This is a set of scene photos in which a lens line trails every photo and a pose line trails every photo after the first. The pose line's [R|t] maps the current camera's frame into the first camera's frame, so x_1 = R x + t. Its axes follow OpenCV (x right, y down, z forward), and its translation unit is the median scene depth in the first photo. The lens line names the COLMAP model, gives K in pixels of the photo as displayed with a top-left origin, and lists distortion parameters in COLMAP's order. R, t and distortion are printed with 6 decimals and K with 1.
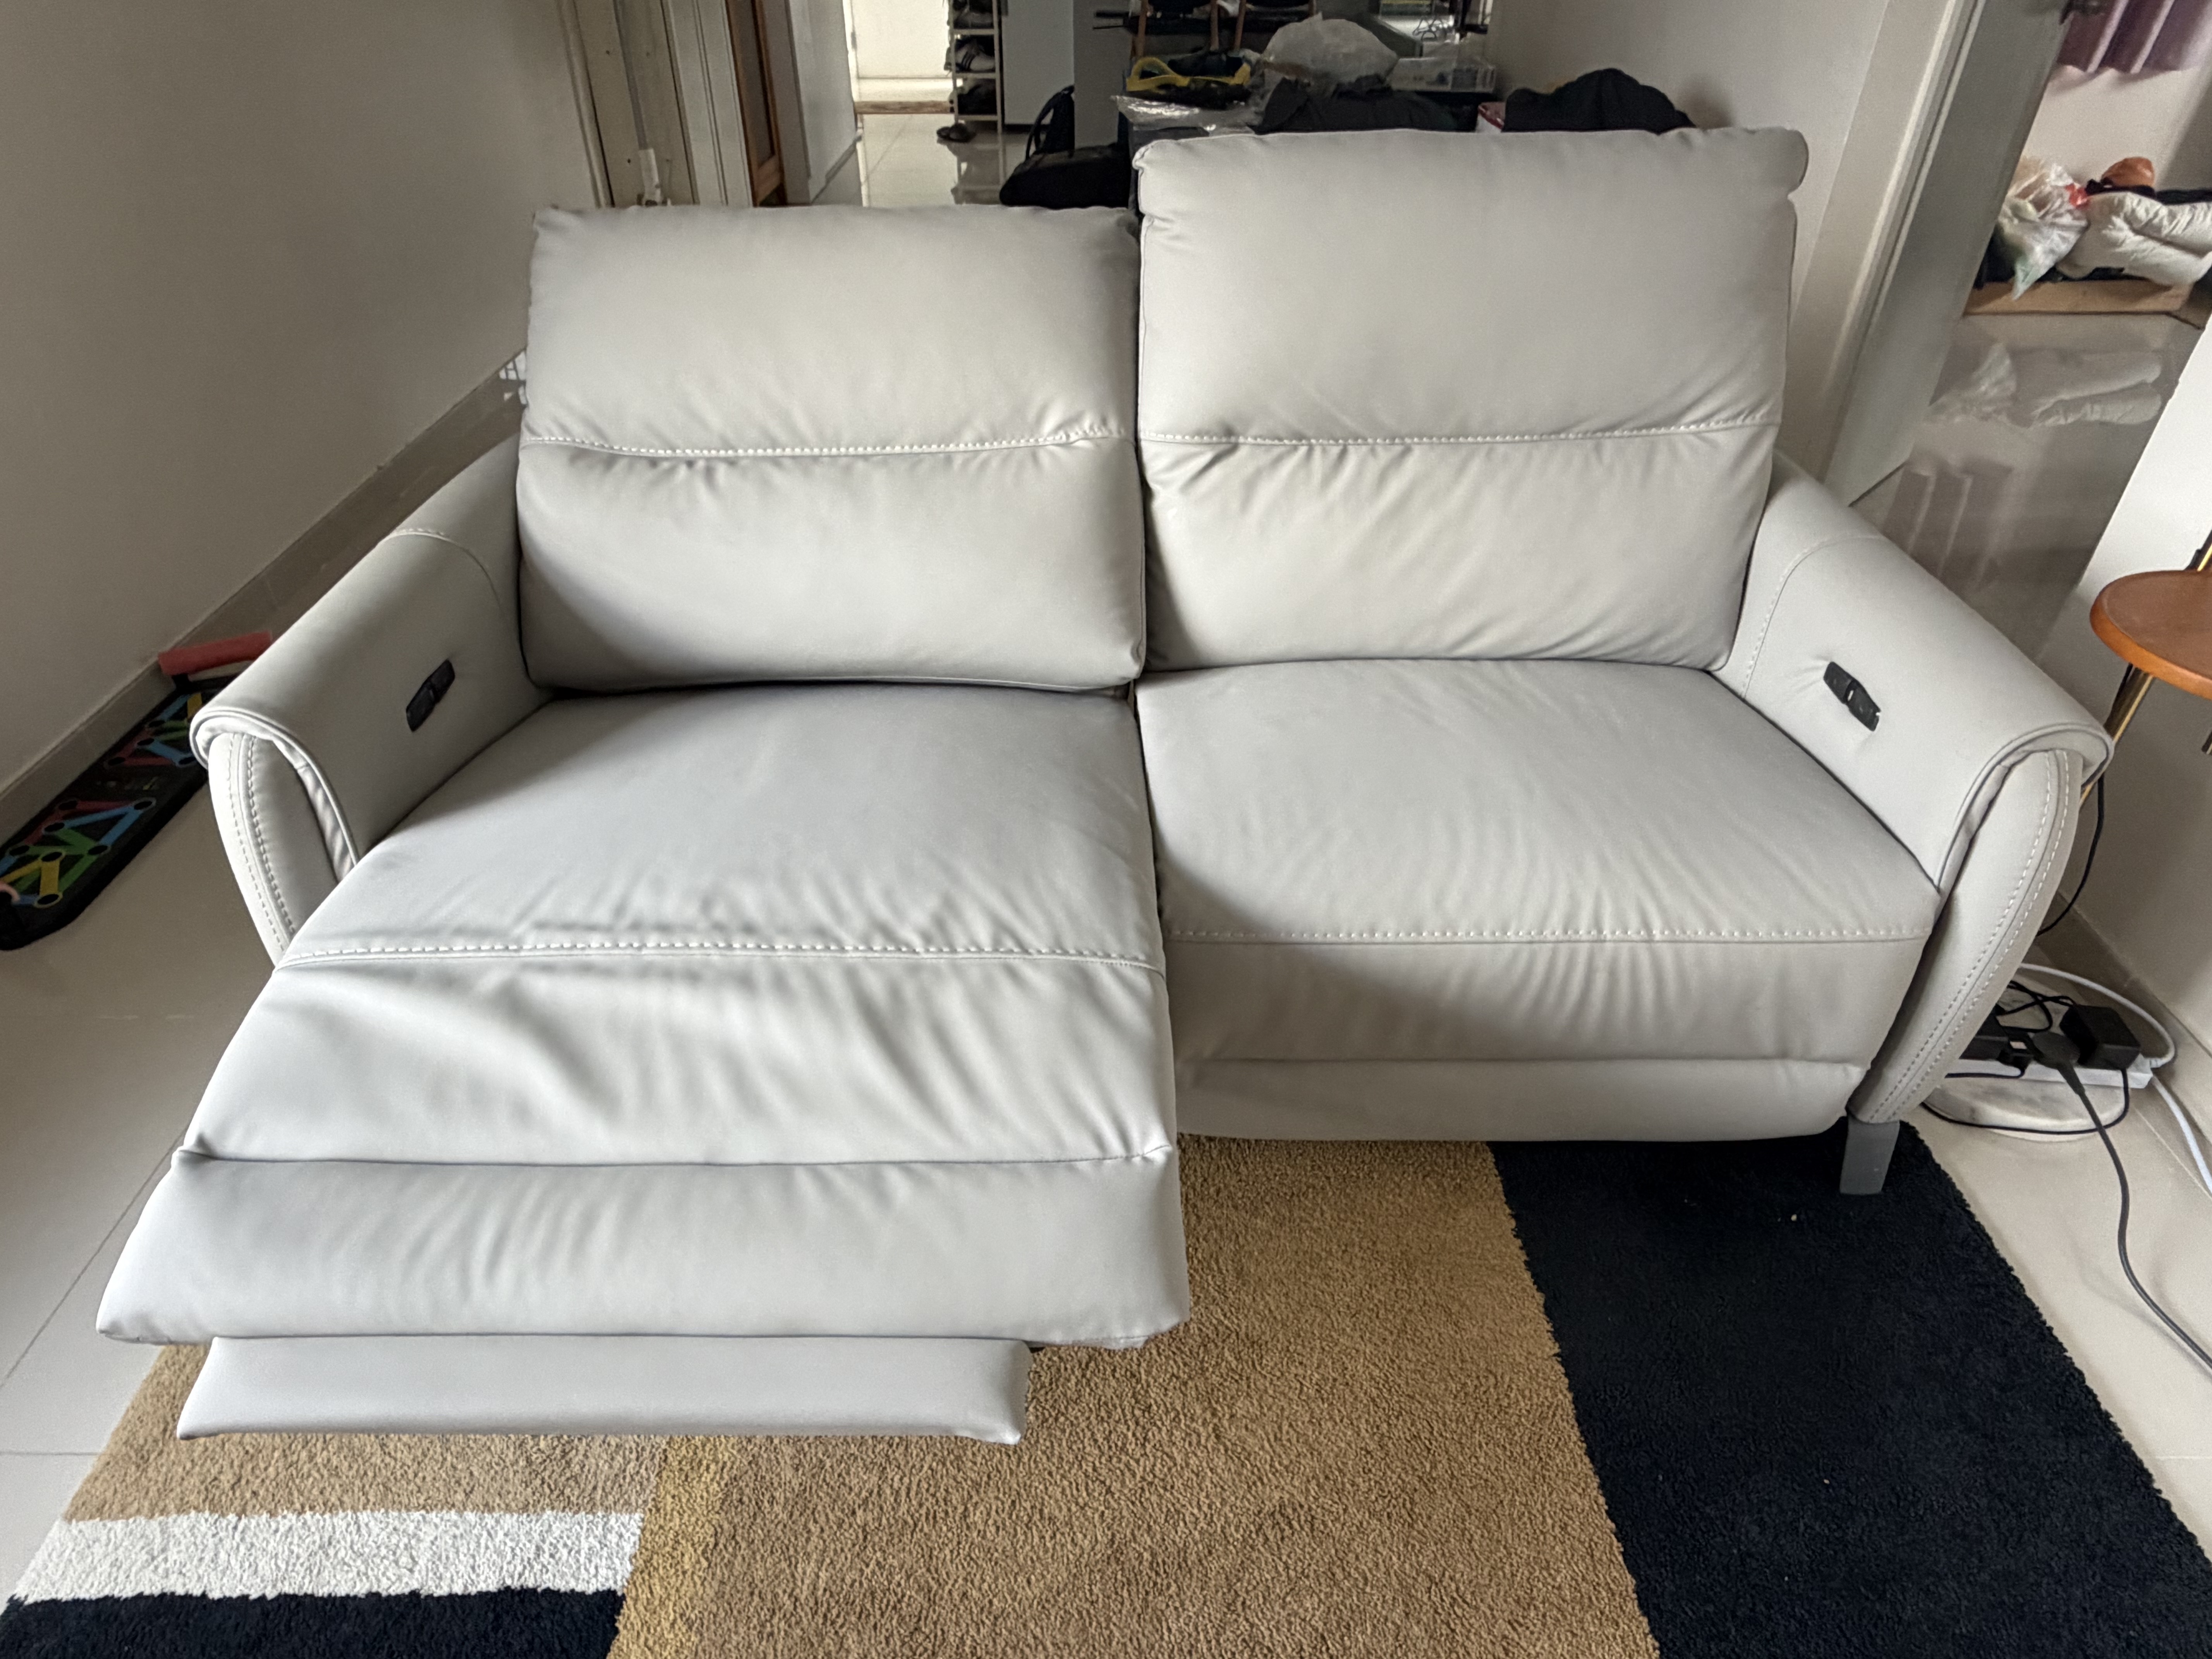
lens RADIAL K [[1307.4, 0, 1104.8], [0, 1307.4, 825.2], [0, 0, 1]] dist [0.001058, -0.000136]
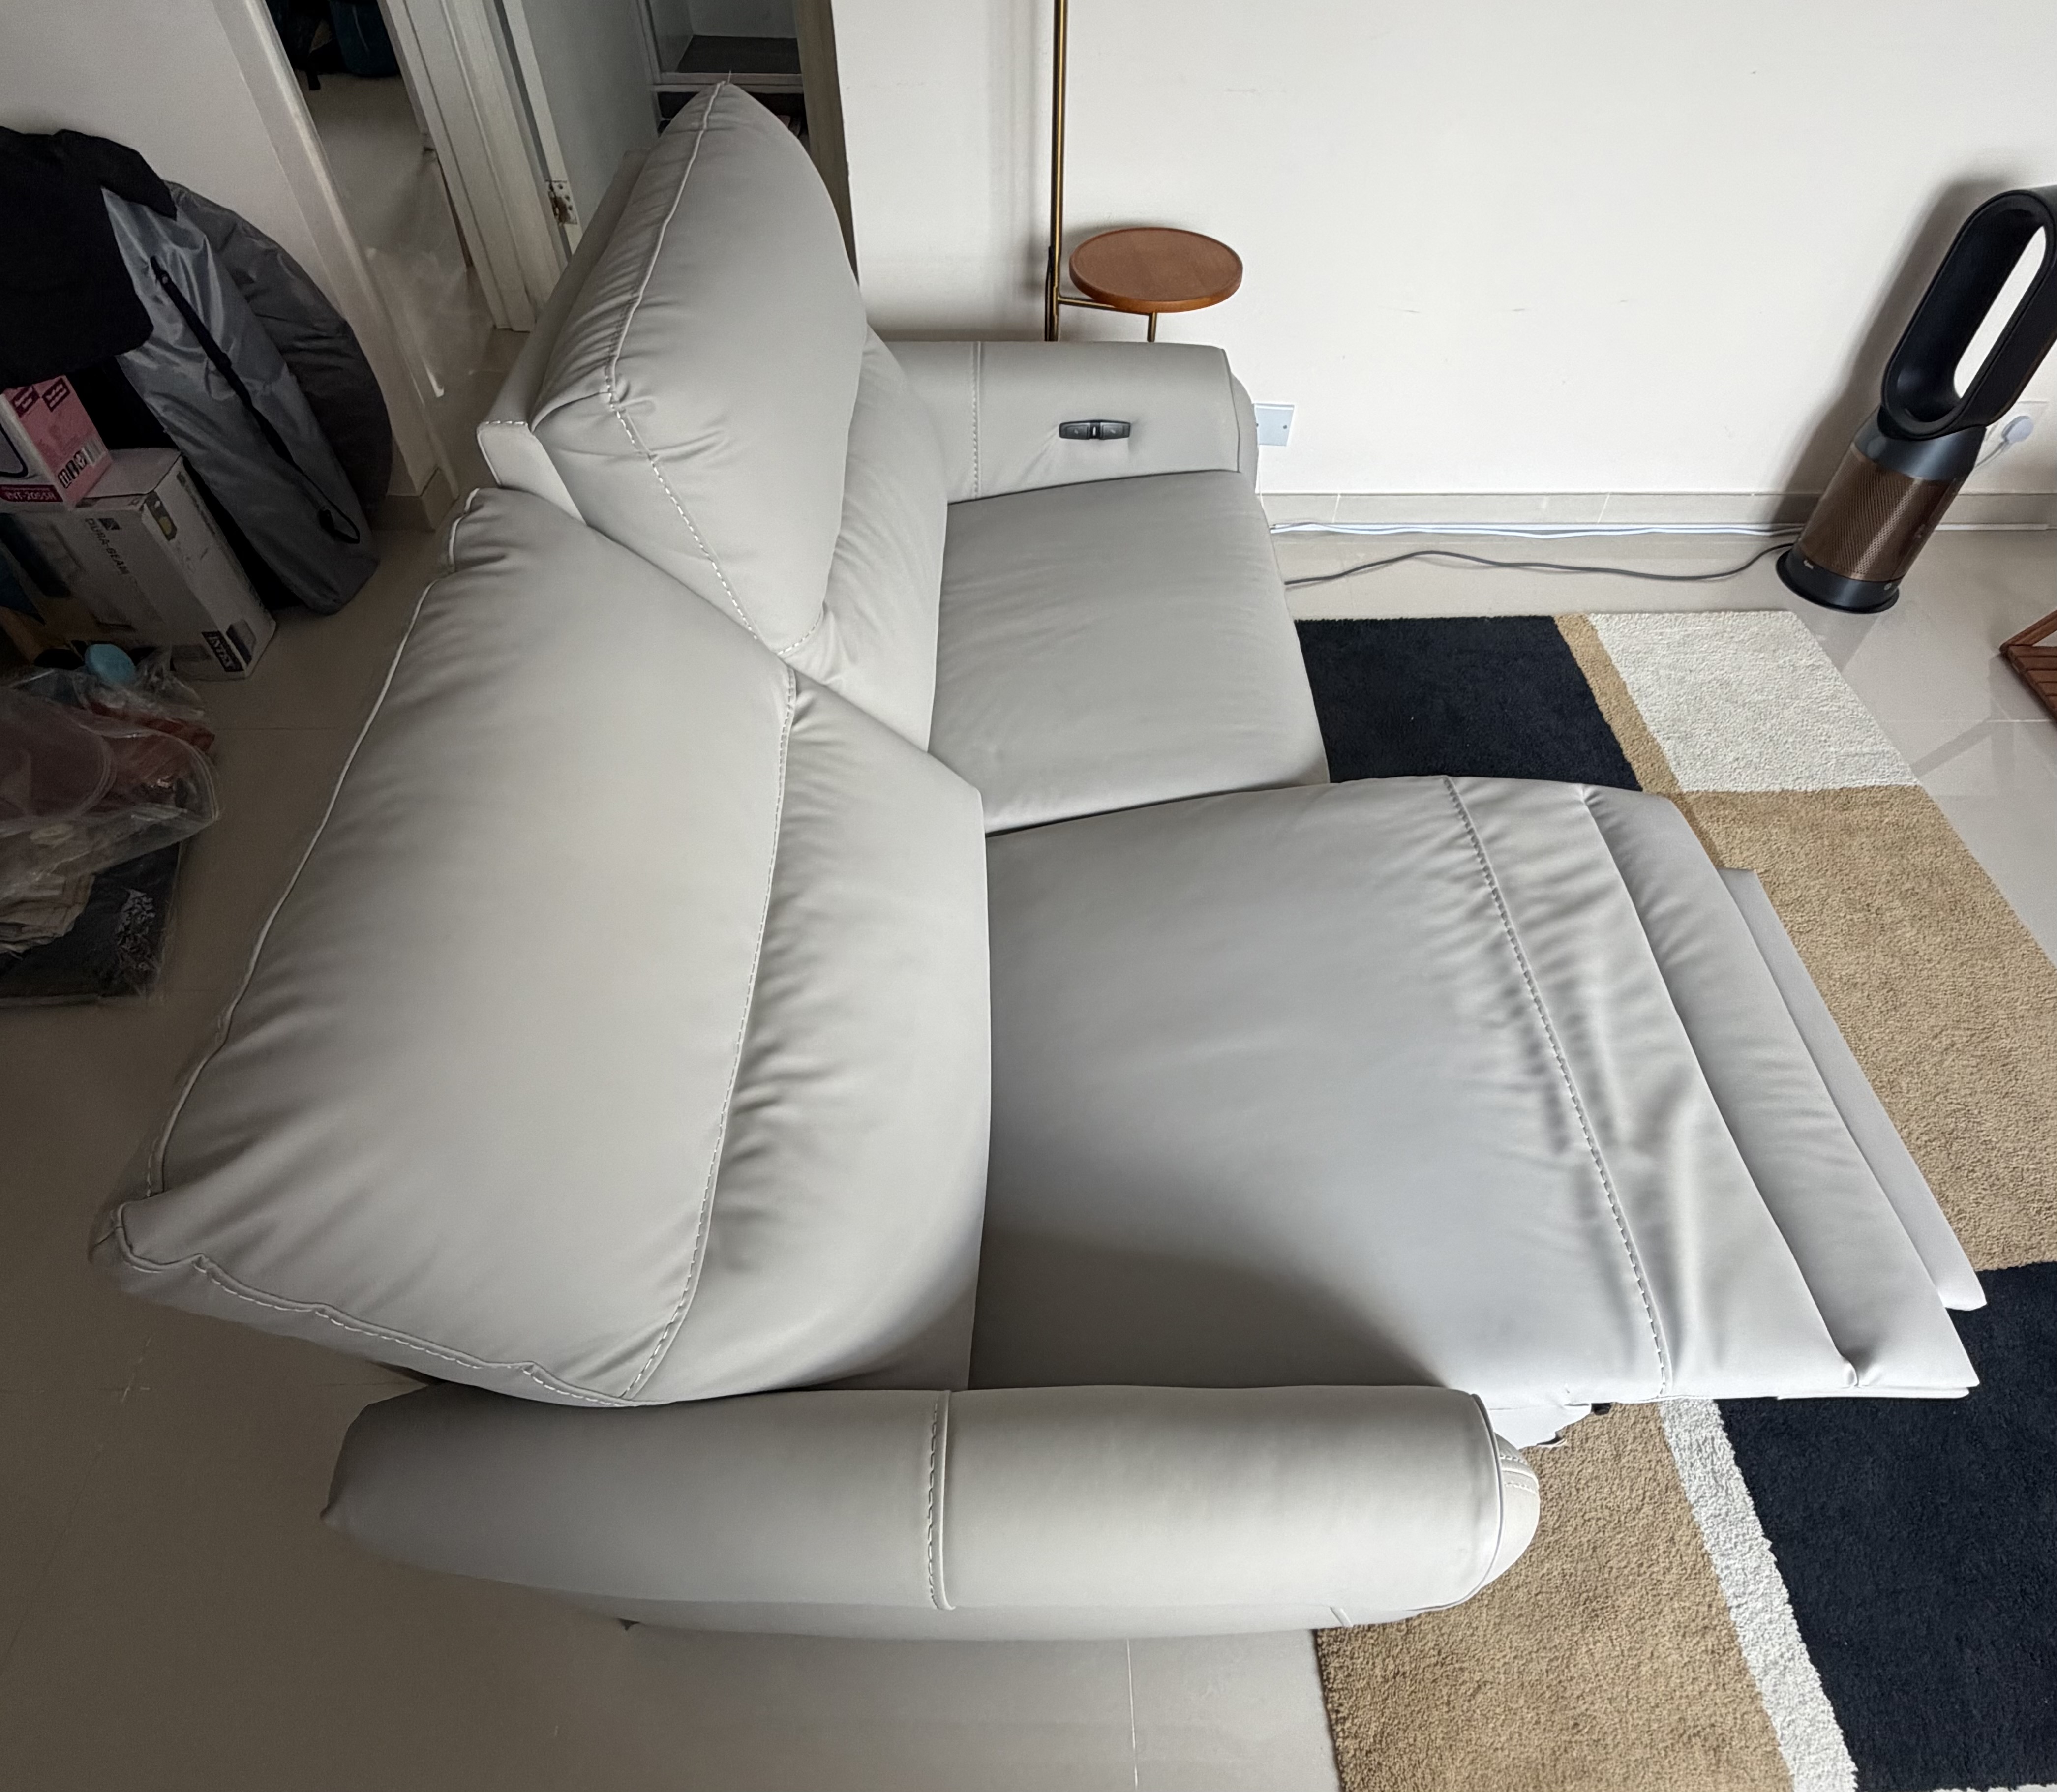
lens RADIAL K [[1211.8, 0, 1028.3], [0, 1211.8, 900.4], [0, 0, 1]] dist [-0.004202, -0.000623]
pose [[-0.009950, -0.763457, 0.645782, -0.915136], [0.580761, 0.521316, 0.625257, -0.914264], [-0.814013, 0.381266, 0.438199, 0.828383]]
